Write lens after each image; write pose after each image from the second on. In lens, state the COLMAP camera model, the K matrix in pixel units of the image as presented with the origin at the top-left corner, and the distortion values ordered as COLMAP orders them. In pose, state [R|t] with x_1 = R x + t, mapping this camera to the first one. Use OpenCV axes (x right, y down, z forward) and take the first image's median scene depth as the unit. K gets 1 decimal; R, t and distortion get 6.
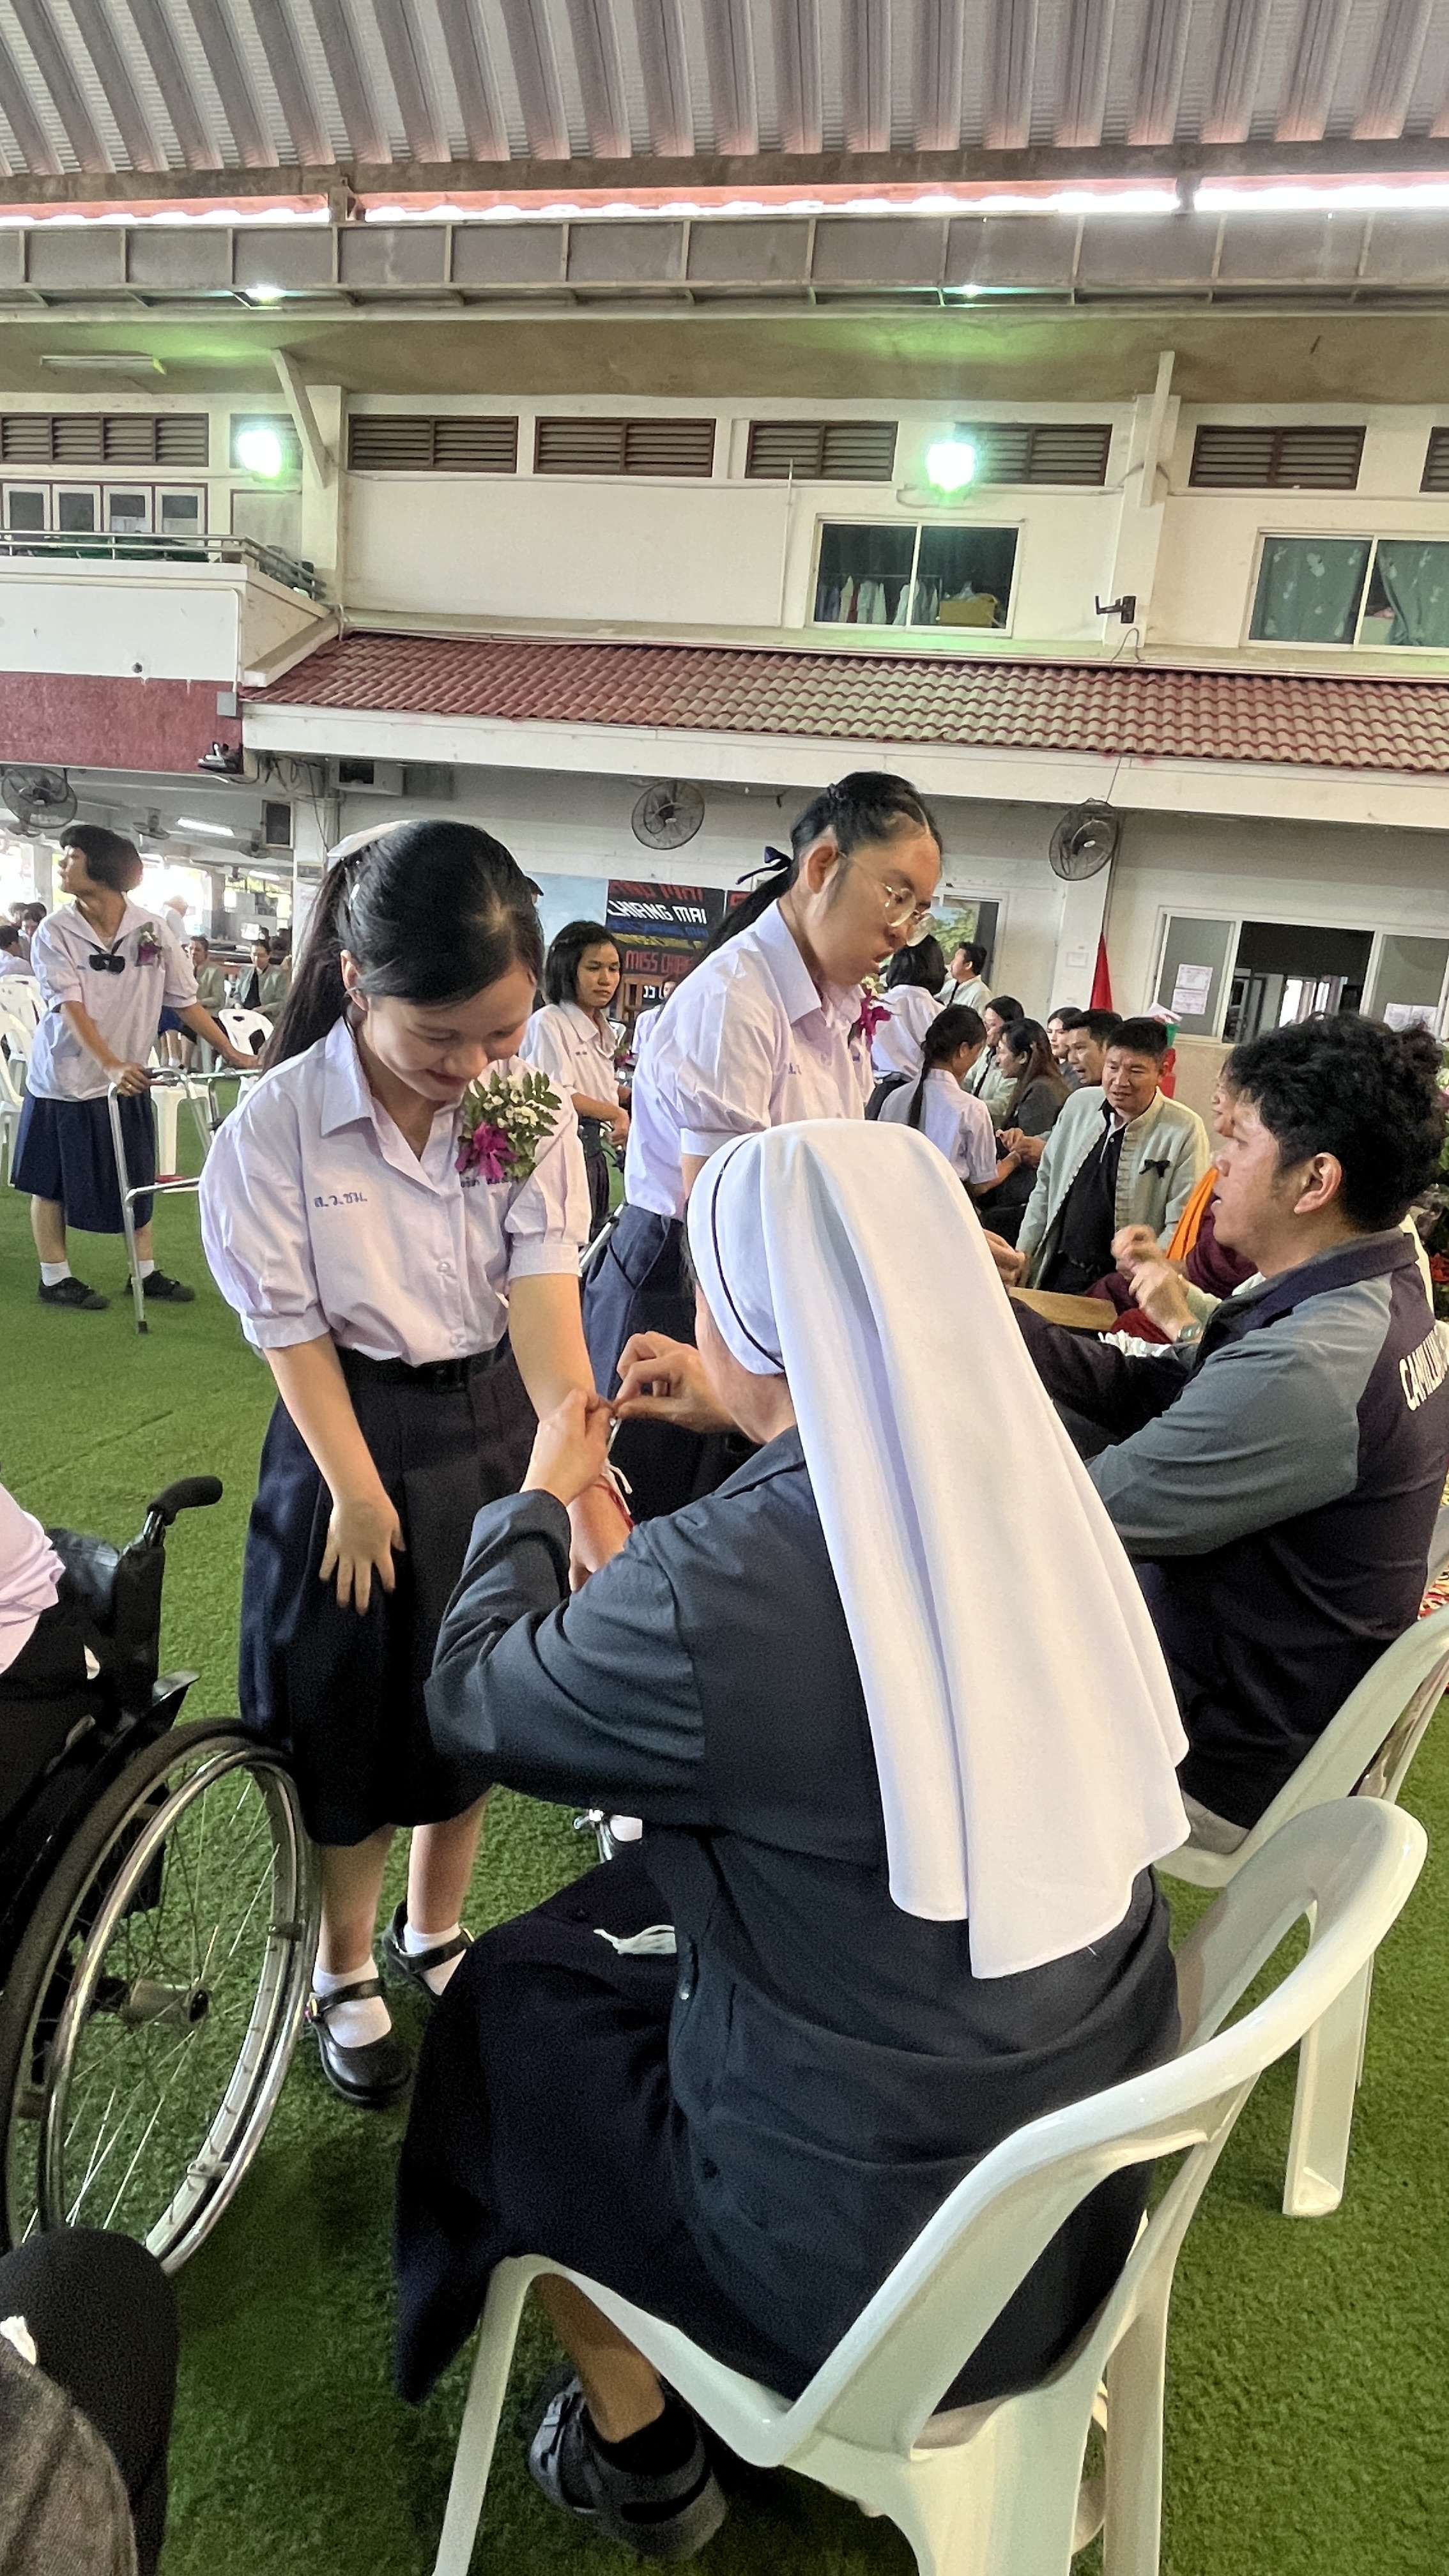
lens RADIAL K [[1365.1, 0, 733.4], [0, 1365.1, 1301.6], [0, 0, 1]] dist [-0.007807, 0.001560]
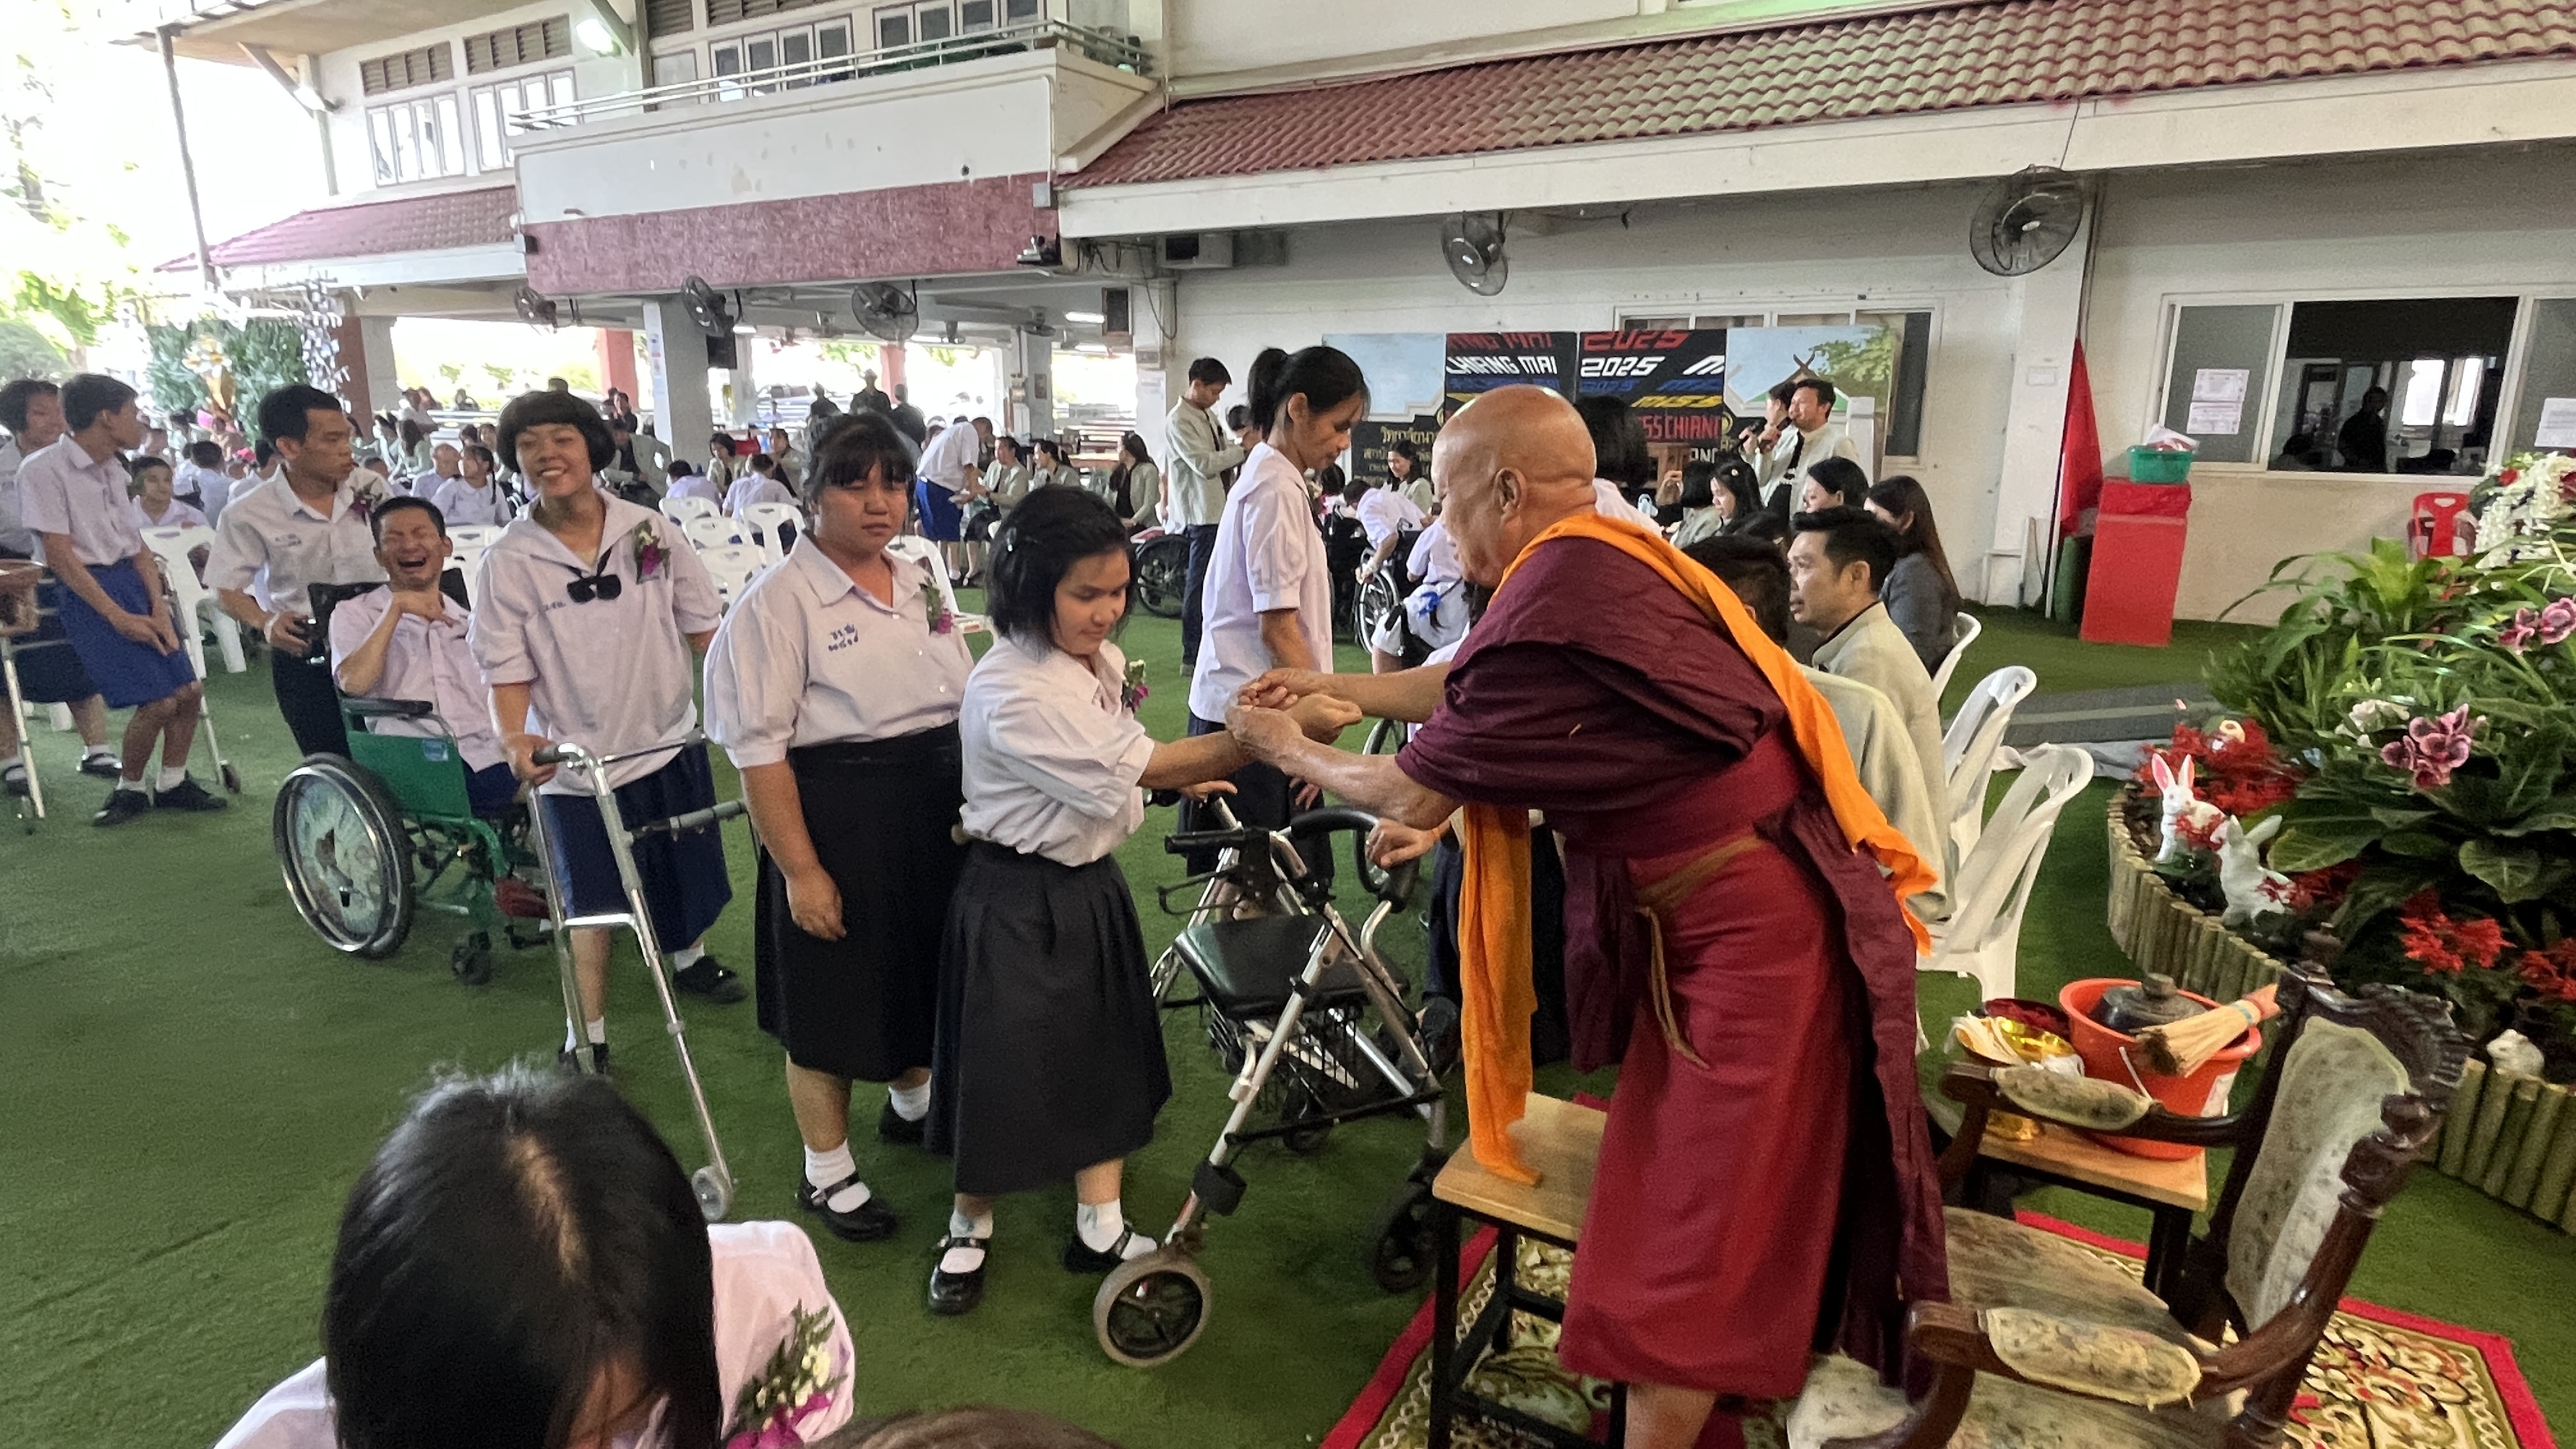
lens RADIAL K [[1365.1, 0, 1285.6], [0, 1365.1, 711.7], [0, 0, 1]] dist [-0.007807, 0.001560]
pose [[0.947039, -0.014419, -0.320795, 0.093297], [0.006279, 0.999632, -0.026393, -0.045547], [0.321057, 0.022980, 0.946781, 0.147342]]
